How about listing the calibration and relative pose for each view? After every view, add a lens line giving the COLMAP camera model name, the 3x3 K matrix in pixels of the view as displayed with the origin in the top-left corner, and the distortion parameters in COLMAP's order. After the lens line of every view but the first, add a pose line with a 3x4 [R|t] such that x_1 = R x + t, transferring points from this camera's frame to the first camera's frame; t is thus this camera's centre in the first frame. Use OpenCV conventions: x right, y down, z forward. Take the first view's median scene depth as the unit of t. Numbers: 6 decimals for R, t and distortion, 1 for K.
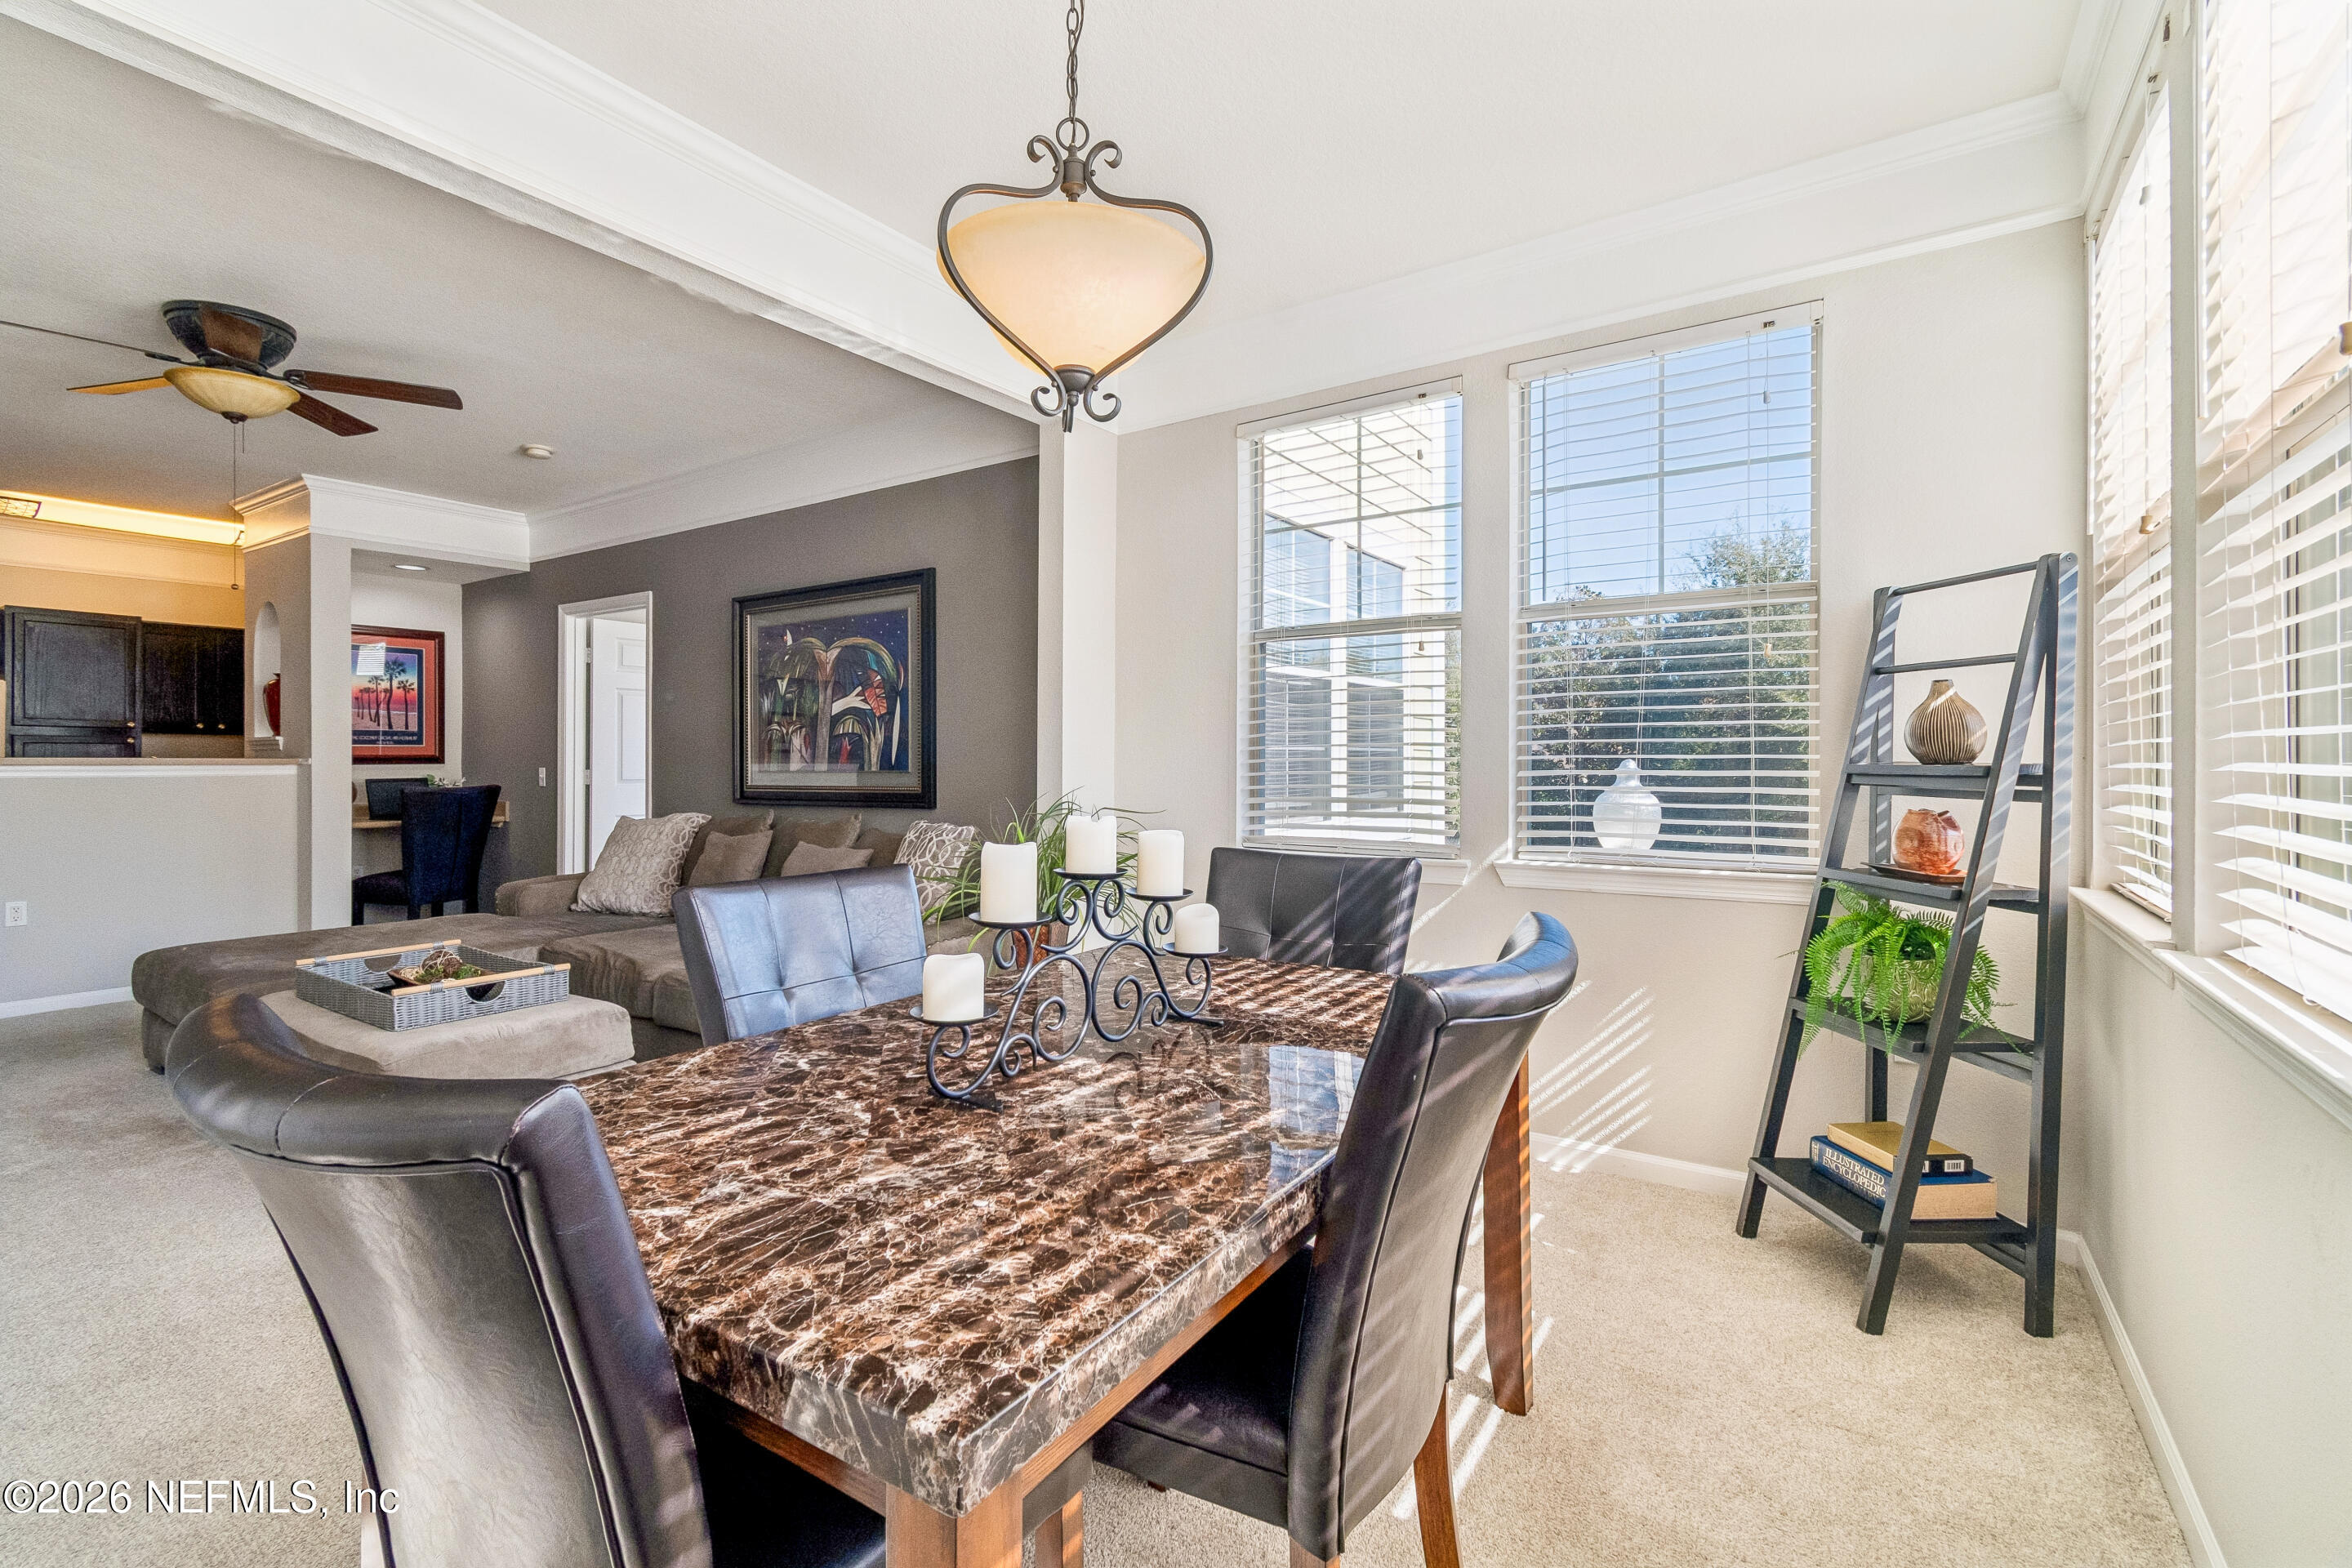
lens RADIAL K [[1049.3, 0, 1182.6], [0, 1049.3, 762.5], [0, 0, 1]] dist [0.003779, -0.001213]
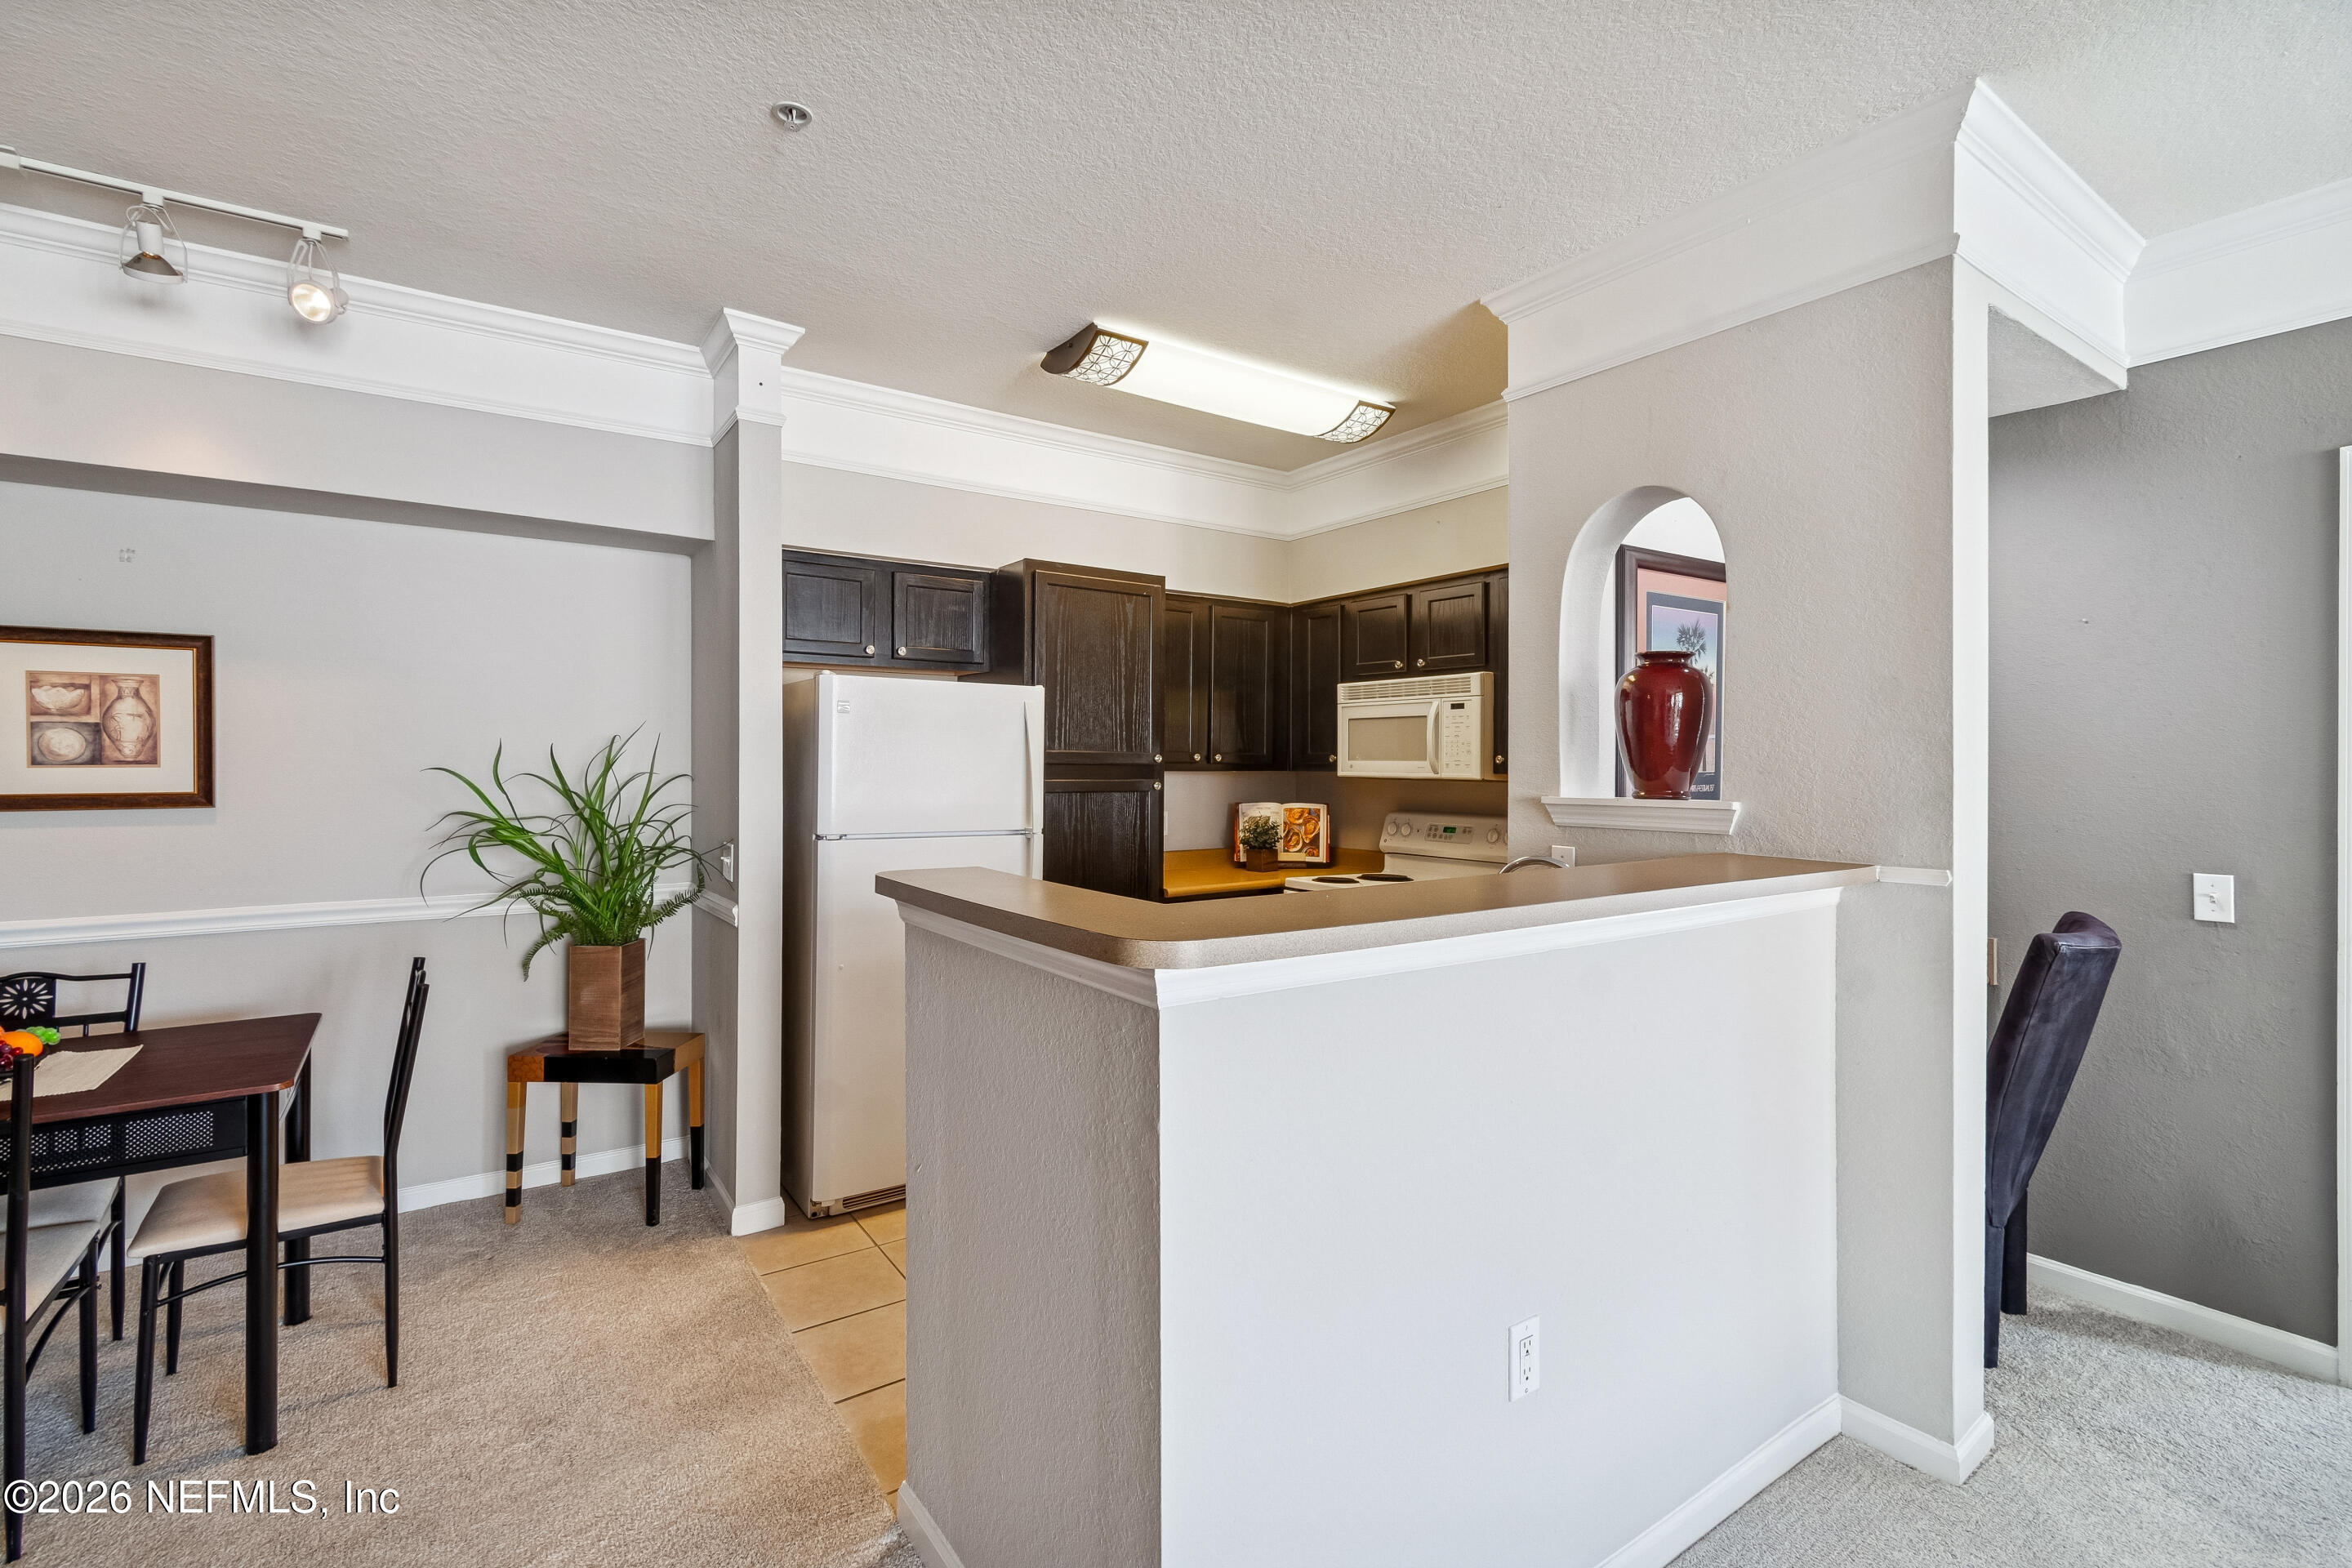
lens RADIAL K [[1049.3, 0, 1171.4], [0, 1049.3, 764.0], [0, 0, 1]] dist [0.003779, -0.001213]
pose [[0.928983, 0.003131, -0.370109, -0.922276], [-0.003458, 0.999994, -0.000221, -0.039158], [0.370107, 0.001485, 0.928988, 0.543552]]
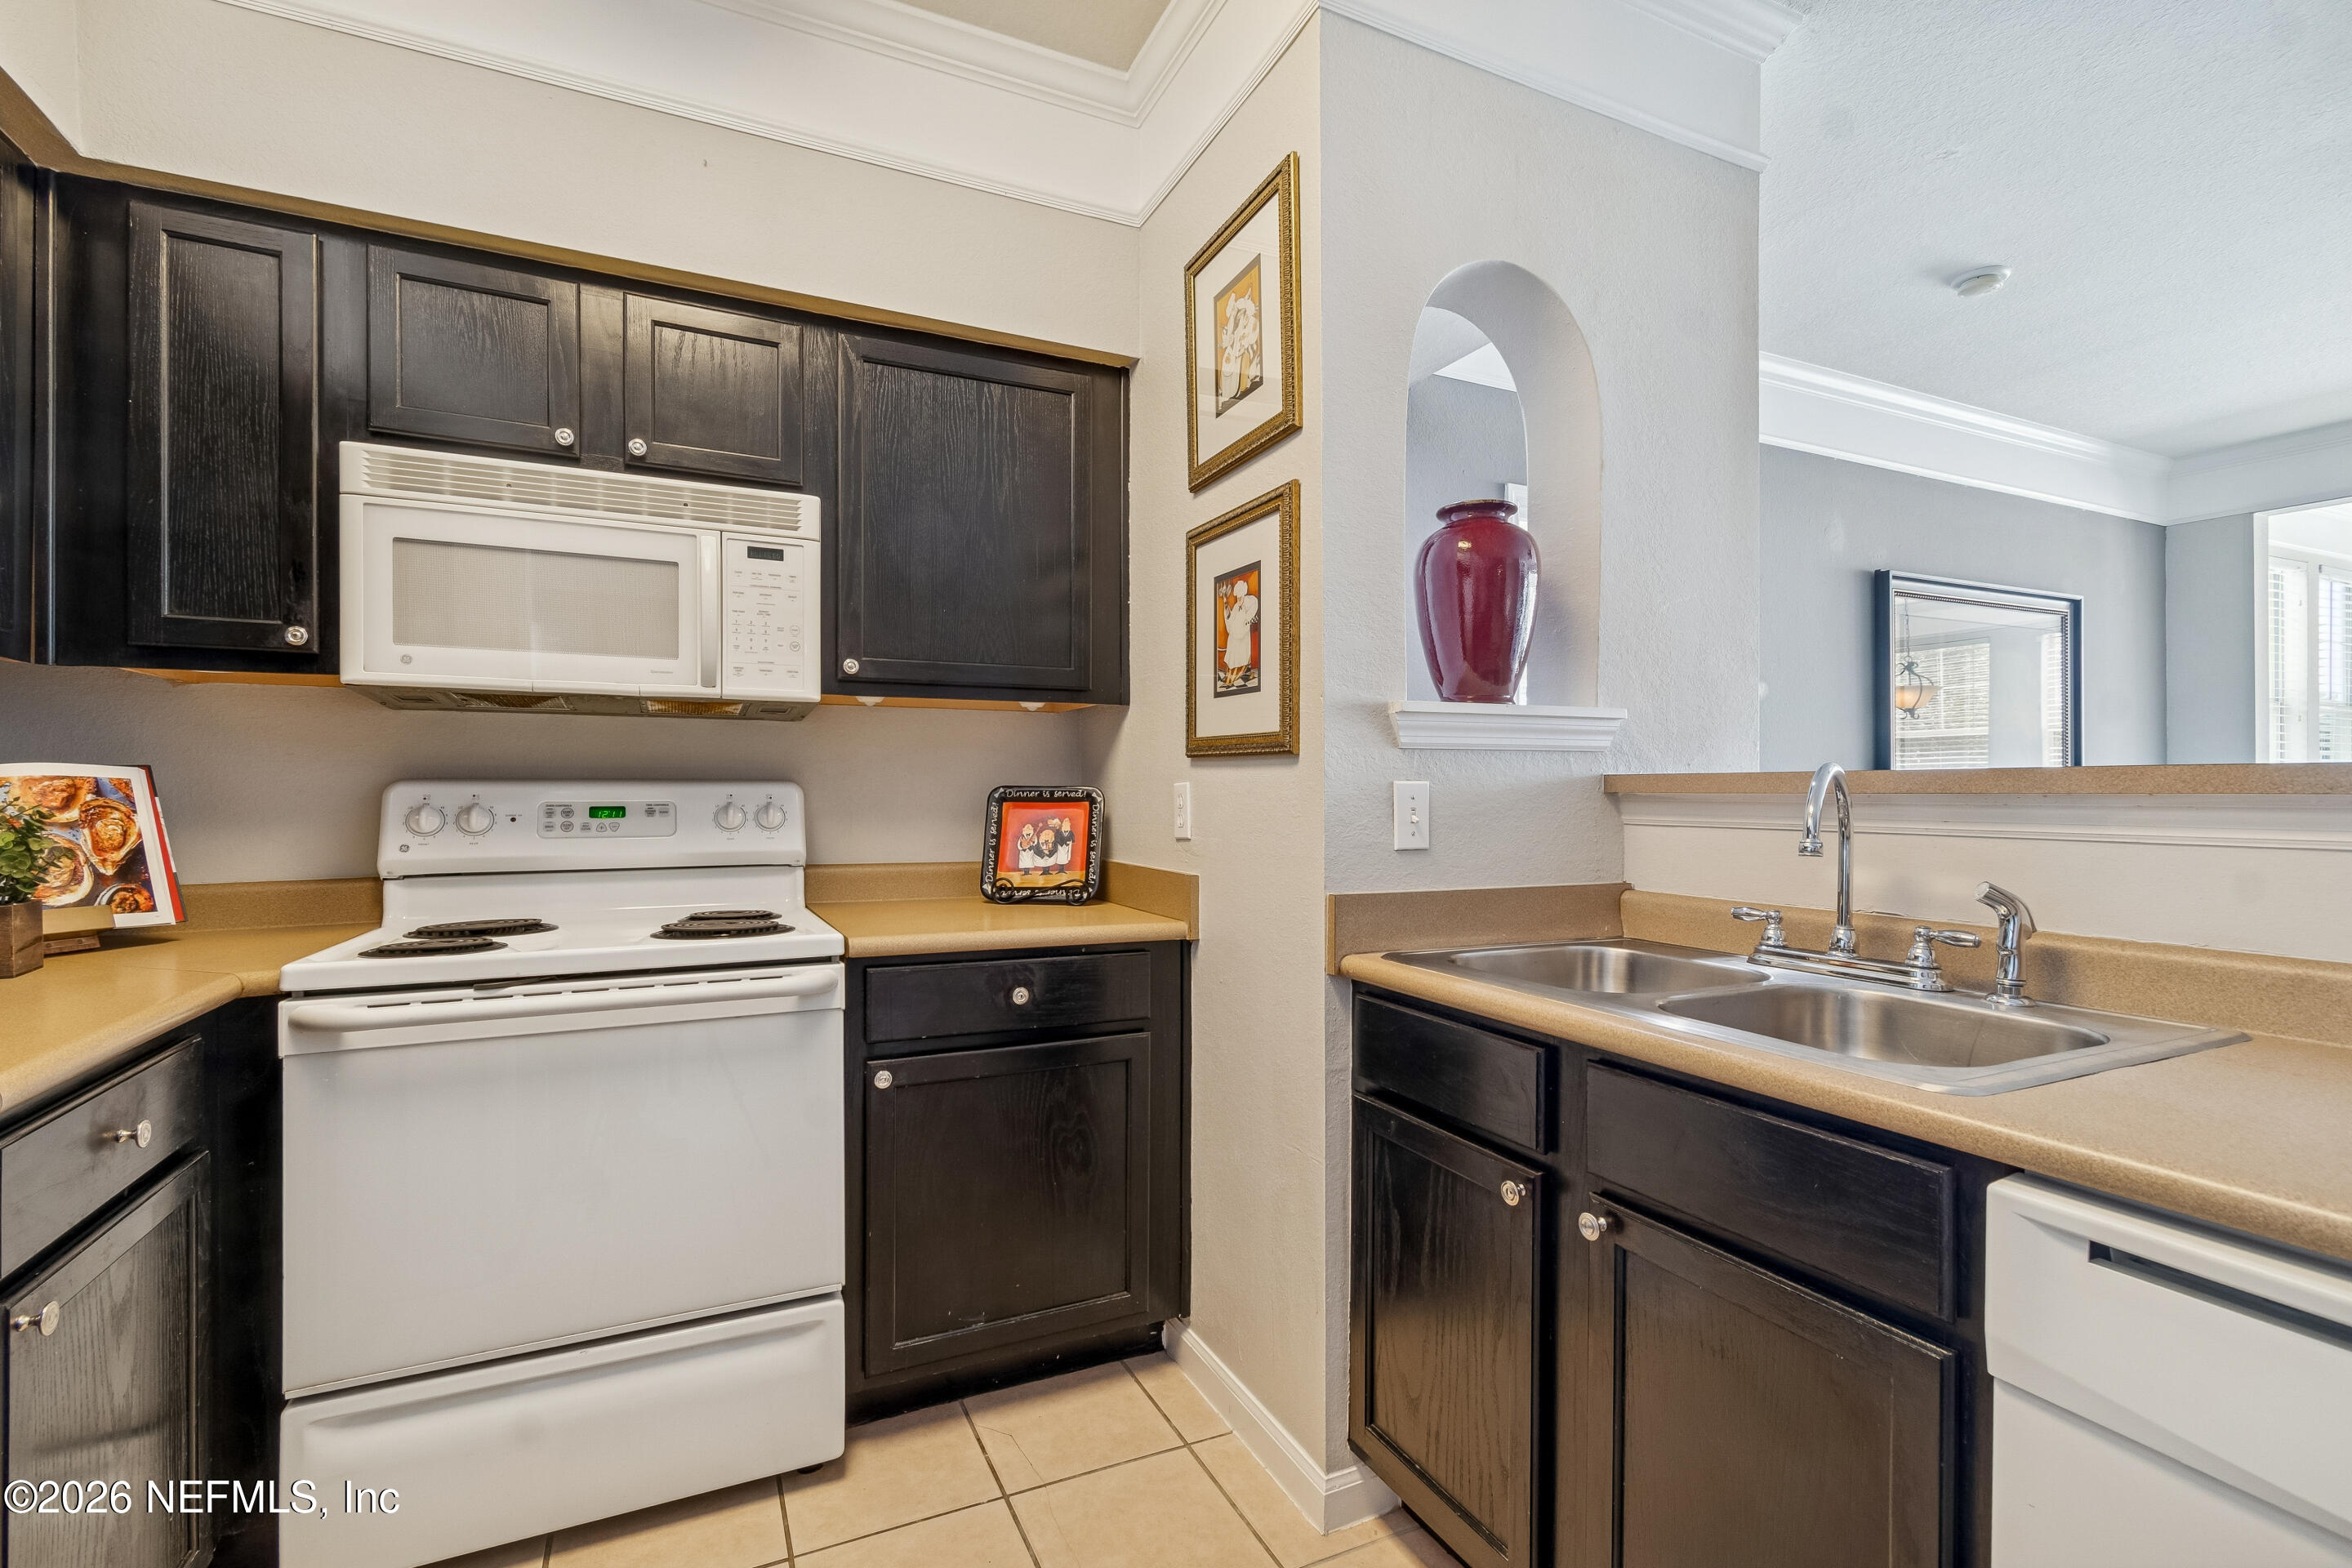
lens RADIAL K [[1049.3, 0, 1173.4], [0, 1049.3, 795.7], [0, 0, 1]] dist [0.003779, -0.001213]
pose [[0.515250, -0.005208, 0.857024, -1.263712], [0.001885, 0.999986, 0.004943, 0.004684], [-0.857038, -0.000931, 0.515253, 1.004186]]
